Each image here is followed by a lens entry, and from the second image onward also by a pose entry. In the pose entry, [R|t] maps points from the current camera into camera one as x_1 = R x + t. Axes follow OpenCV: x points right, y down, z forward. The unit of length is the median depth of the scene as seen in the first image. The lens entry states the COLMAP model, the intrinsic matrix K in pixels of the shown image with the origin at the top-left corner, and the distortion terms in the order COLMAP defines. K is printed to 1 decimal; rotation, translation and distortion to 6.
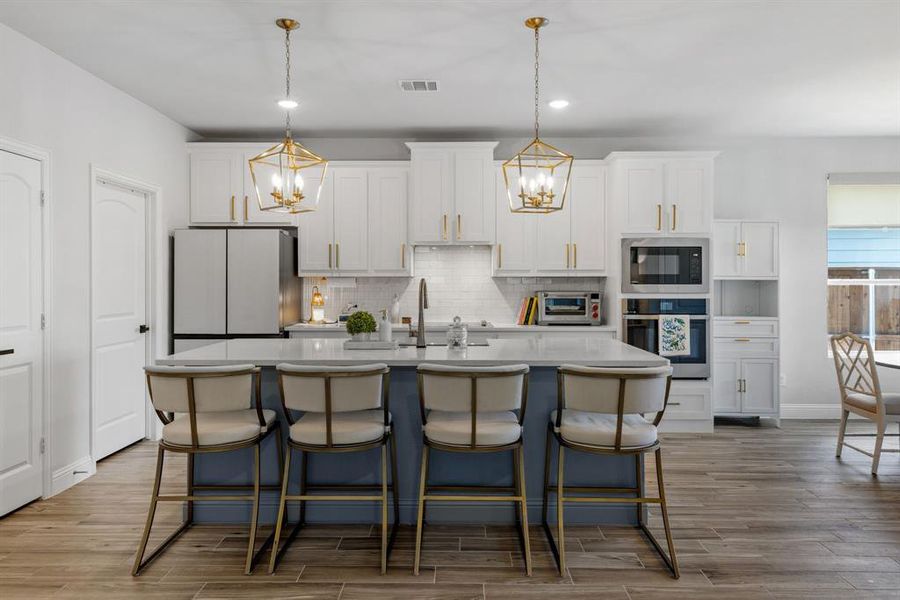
lens RADIAL K [[583.7, 0, 450.0], [0, 583.7, 280.4], [0, 0, 1]] dist [-0.001821, -0.001716]
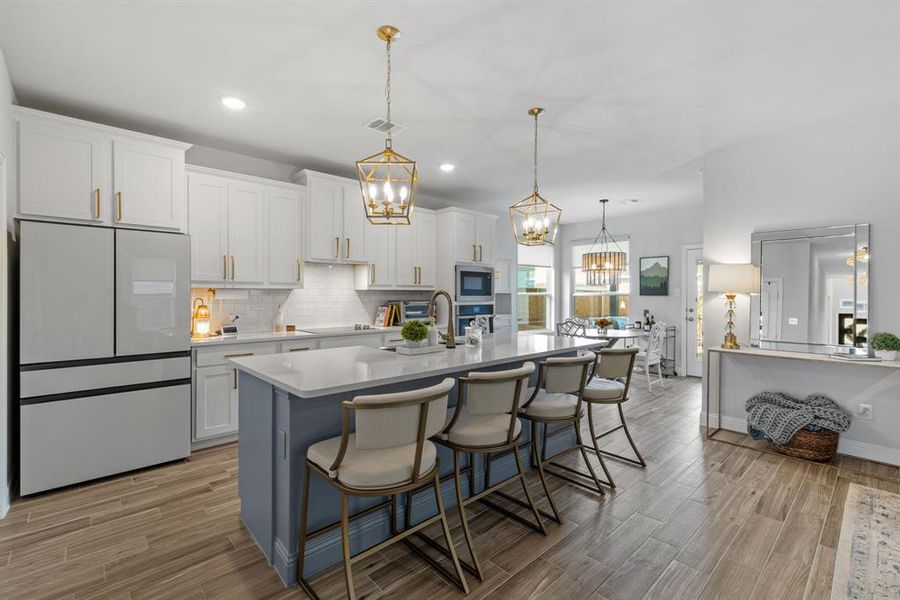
lens RADIAL K [[397.7, 0, 453.8], [0, 397.7, 297.2], [0, 0, 1]] dist [-0.000369, -0.000083]
pose [[0.726526, -0.003822, 0.687128, -0.395473], [-0.003158, 0.999955, 0.008901, 0.001225], [-0.687131, -0.008637, 0.726482, 0.249302]]
